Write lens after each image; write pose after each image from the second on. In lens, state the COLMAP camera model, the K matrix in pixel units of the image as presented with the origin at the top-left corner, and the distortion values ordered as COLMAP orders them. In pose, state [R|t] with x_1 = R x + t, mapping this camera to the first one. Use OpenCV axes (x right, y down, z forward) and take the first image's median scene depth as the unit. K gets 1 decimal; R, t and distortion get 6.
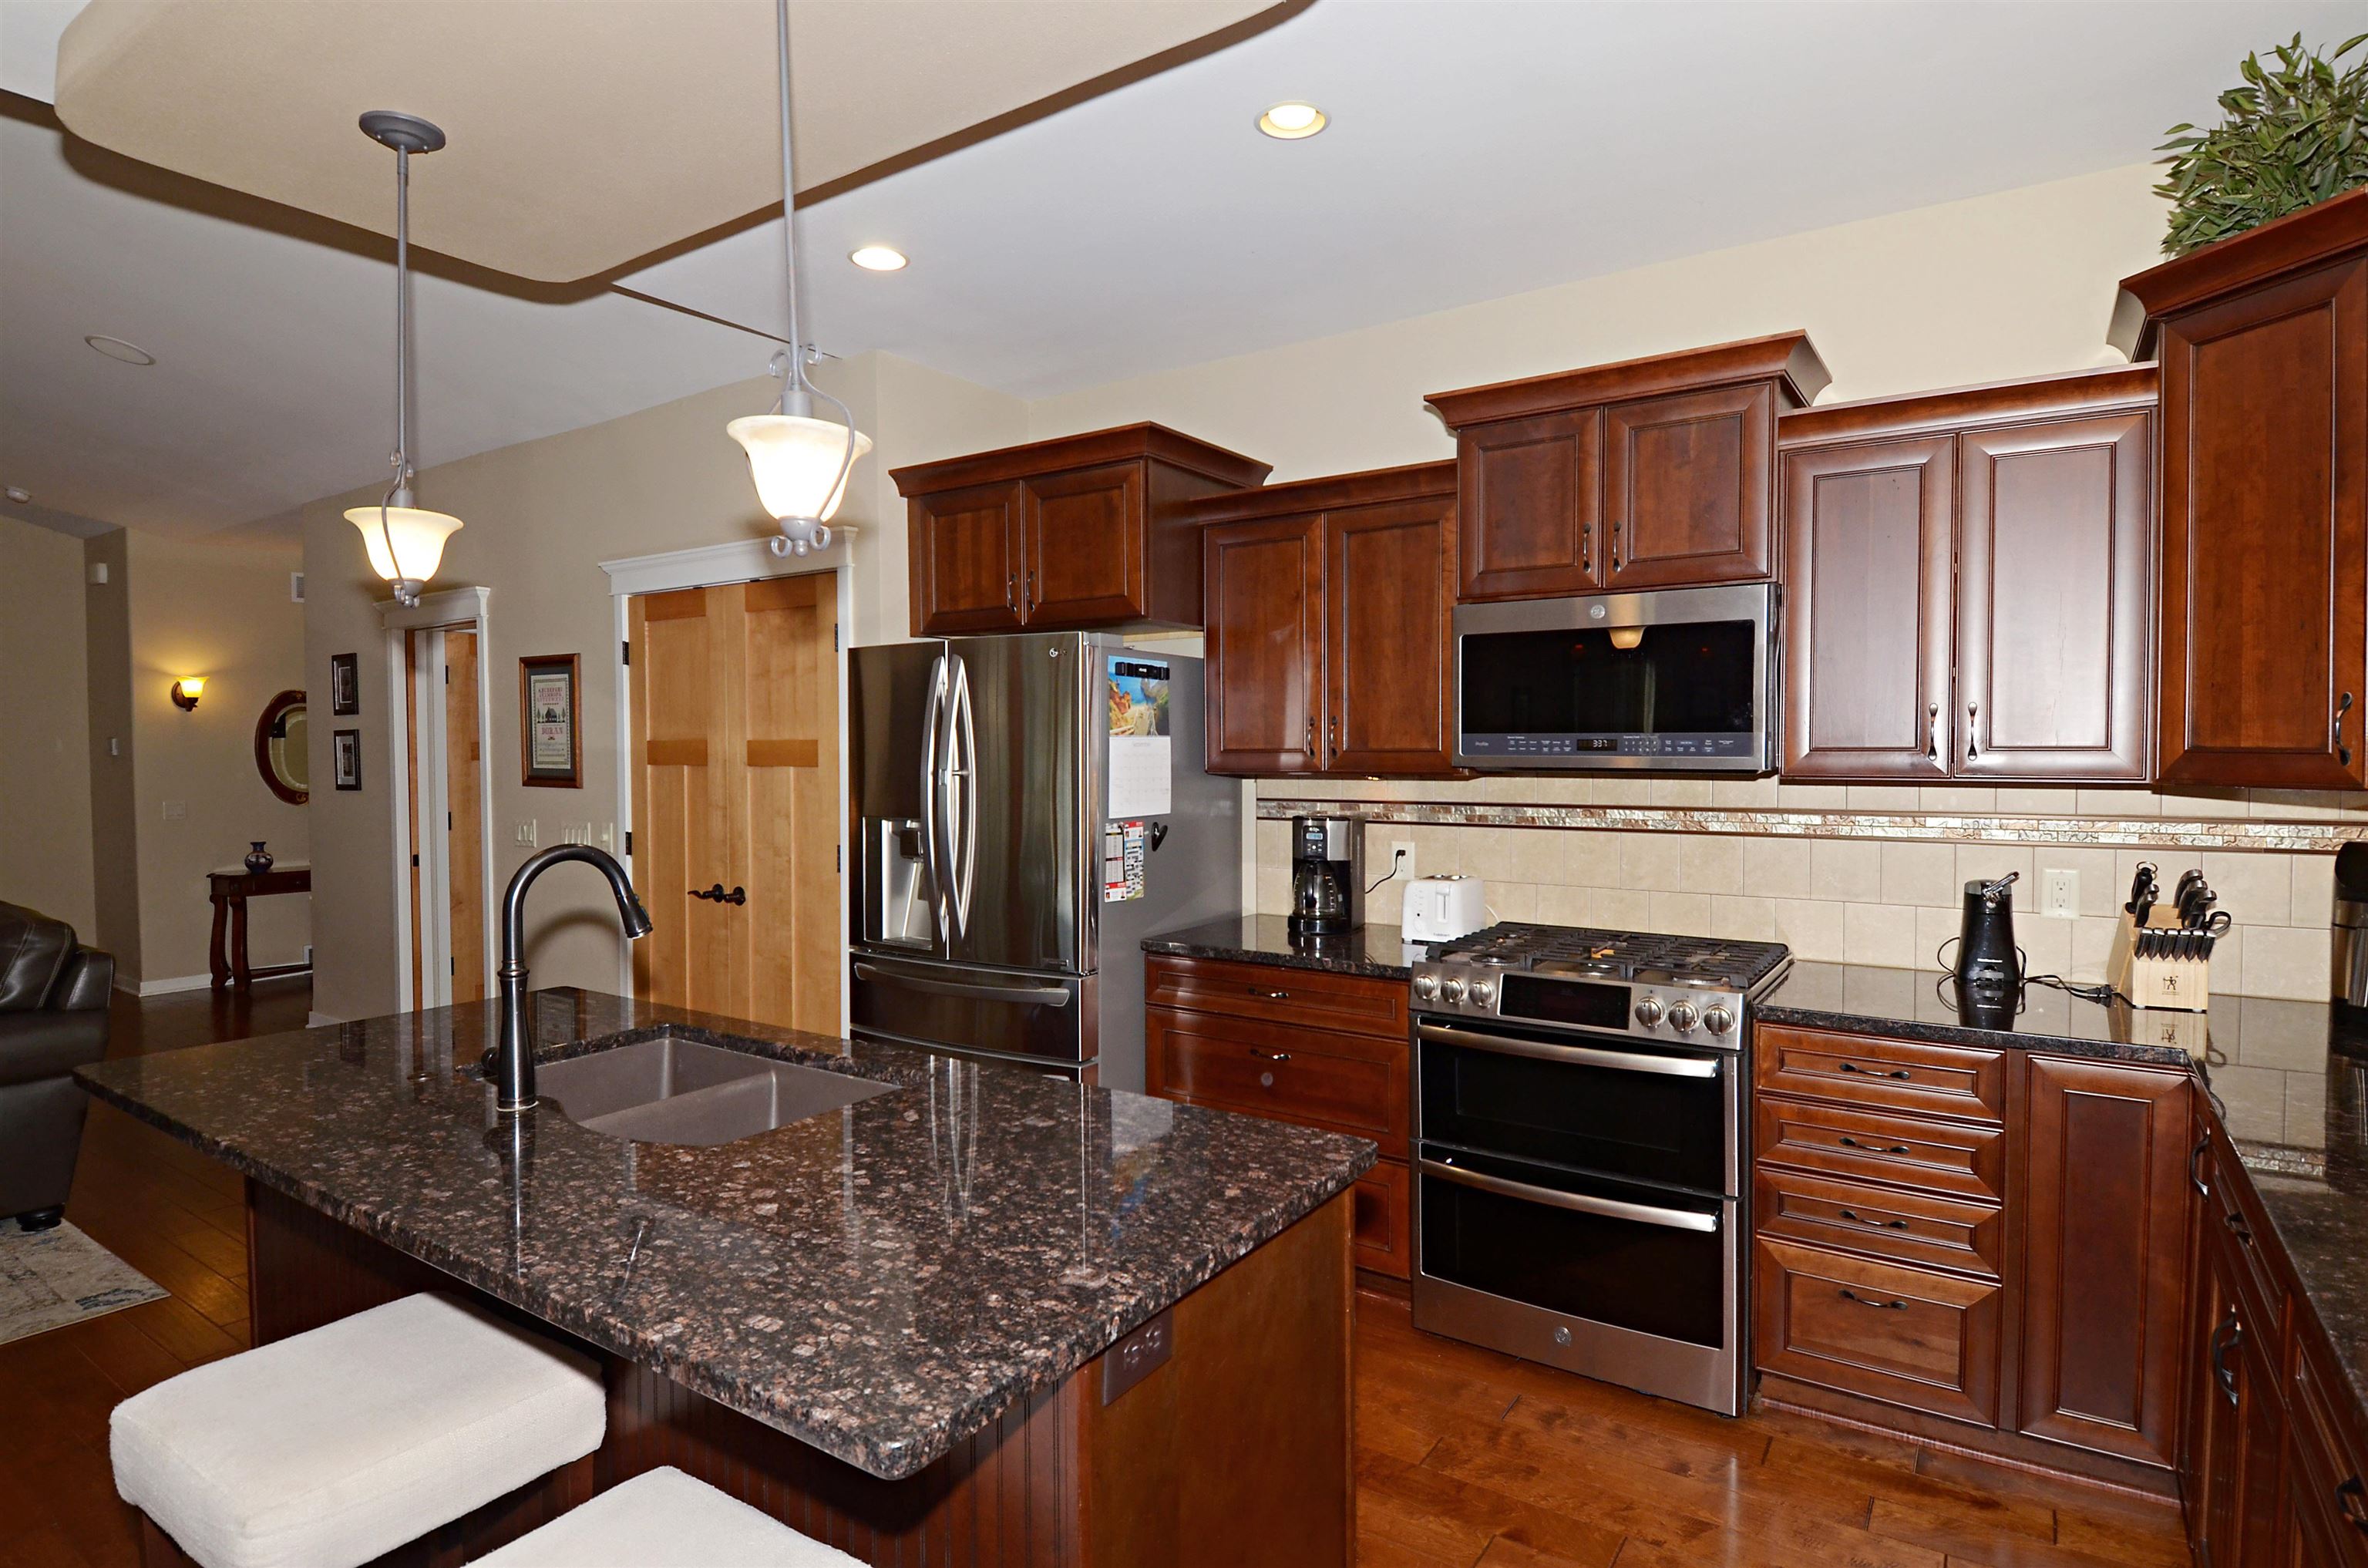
lens RADIAL K [[1217.1, 0, 1184.0], [0, 1217.1, 784.0], [0, 0, 1]] dist [0.040948, -0.048332]
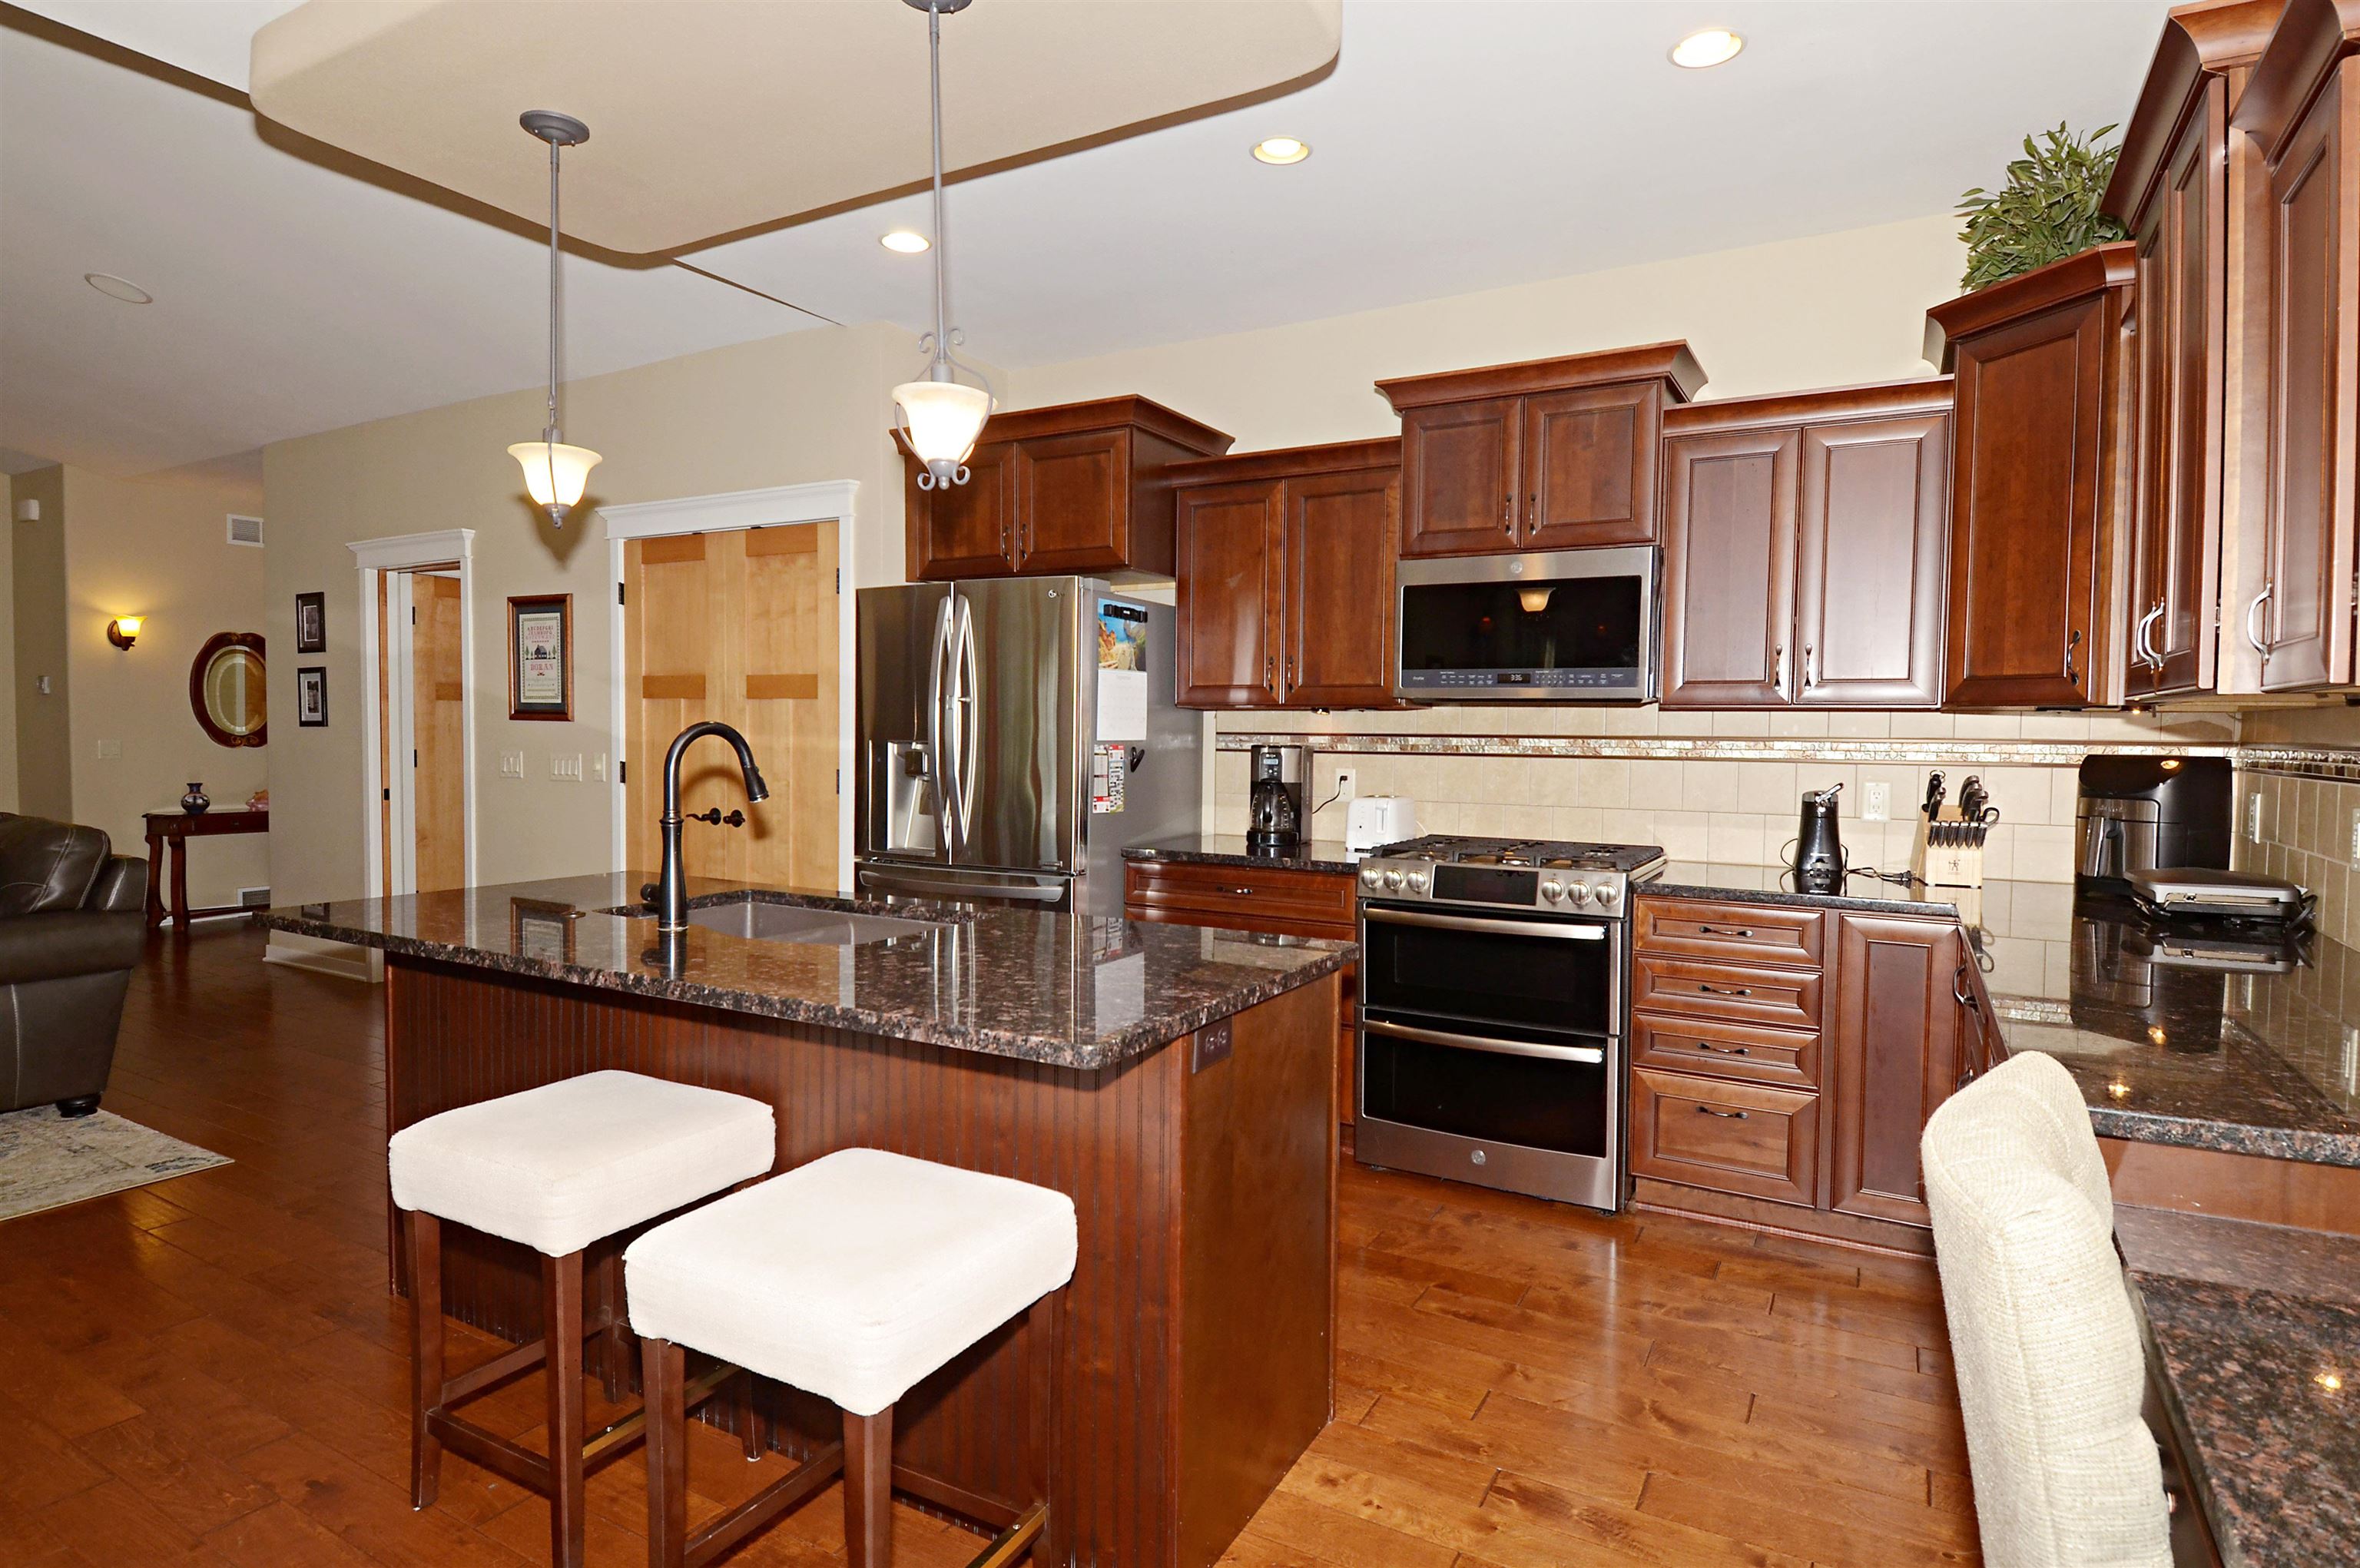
lens RADIAL K [[1238.3, 0, 1180.0], [0, 1238.3, 784.0], [0, 0, 1]] dist [0.044851, -0.052283]
pose [[0.996907, 0.012275, 0.077626, -0.082983], [-0.013382, 0.999816, 0.013759, 0.059060], [-0.077443, -0.014755, 0.996888, -0.195185]]
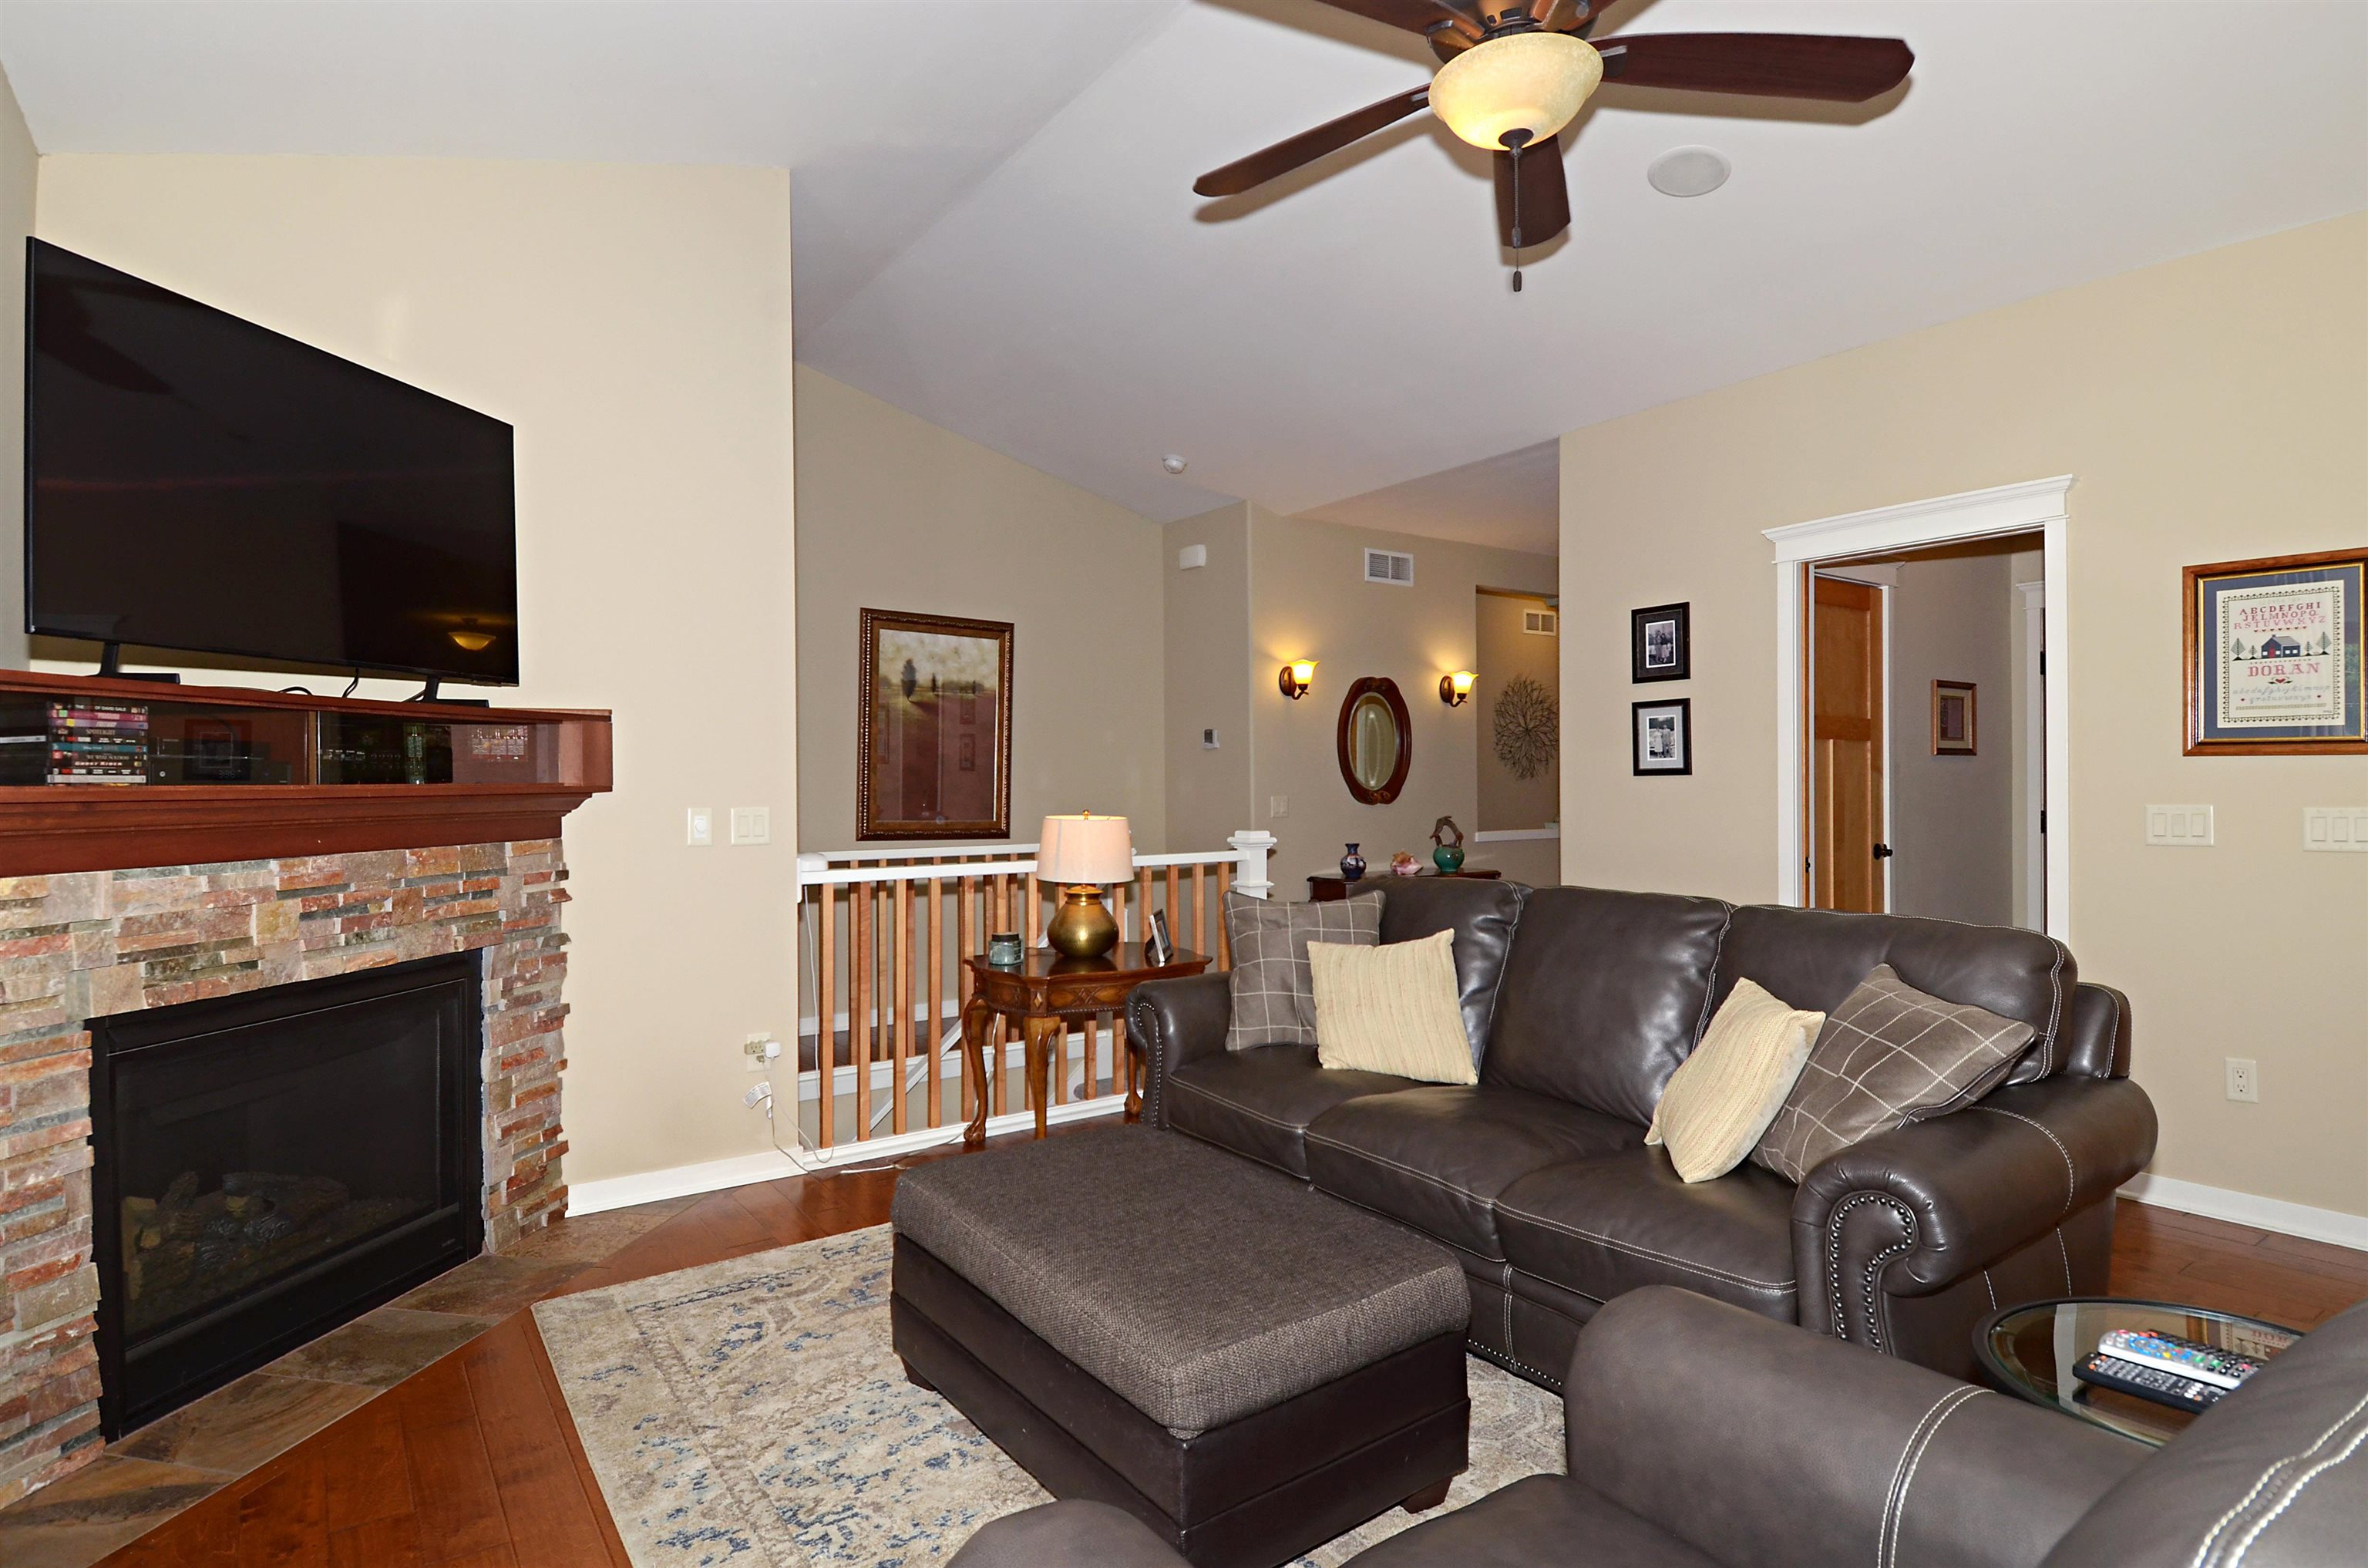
lens RADIAL K [[1217.1, 0, 1184.0], [0, 1217.1, 784.0], [0, 0, 1]] dist [0.040948, -0.048332]
pose [[0.937218, 0.000676, -0.348742, -1.417082], [-0.010082, 0.999633, -0.025156, 0.069874], [0.348597, 0.027093, 0.936881, 0.284950]]
